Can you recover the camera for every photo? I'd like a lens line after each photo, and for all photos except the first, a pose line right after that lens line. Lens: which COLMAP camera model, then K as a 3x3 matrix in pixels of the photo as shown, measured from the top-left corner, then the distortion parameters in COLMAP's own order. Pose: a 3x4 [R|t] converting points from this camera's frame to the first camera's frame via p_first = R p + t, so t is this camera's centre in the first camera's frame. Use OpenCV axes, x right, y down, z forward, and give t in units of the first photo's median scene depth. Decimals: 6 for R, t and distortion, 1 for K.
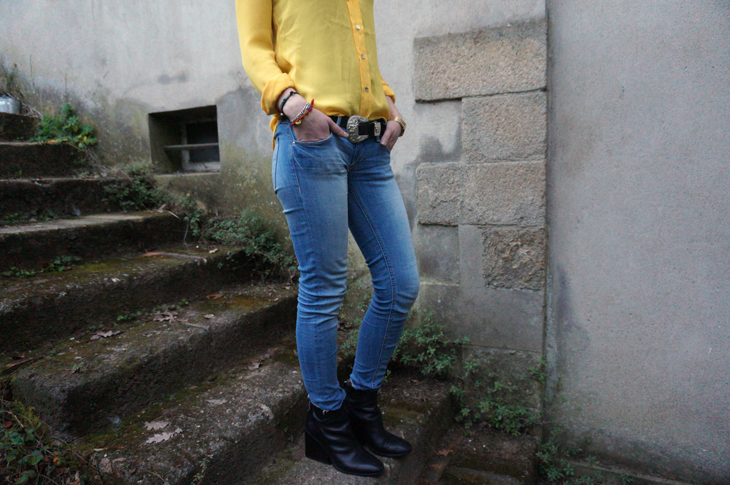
lens RADIAL K [[489.7, 0, 363.4], [0, 489.7, 245.2], [0, 0, 1]] dist [-0.040670, 0.031870]
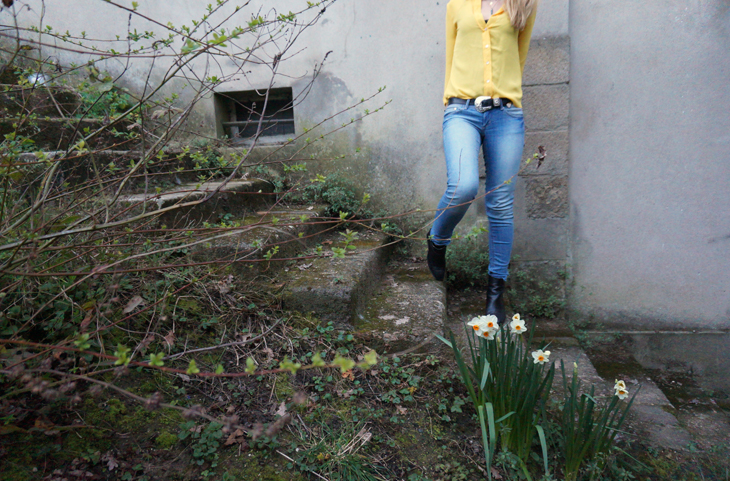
lens RADIAL K [[489.7, 0, 357.7], [0, 489.7, 240.8], [0, 0, 1]] dist [-0.040670, 0.031870]
pose [[0.955181, -0.069014, 0.287865, -0.660388], [0.063205, 0.997566, 0.029437, 0.077630], [-0.289196, -0.009923, 0.957219, -0.241498]]
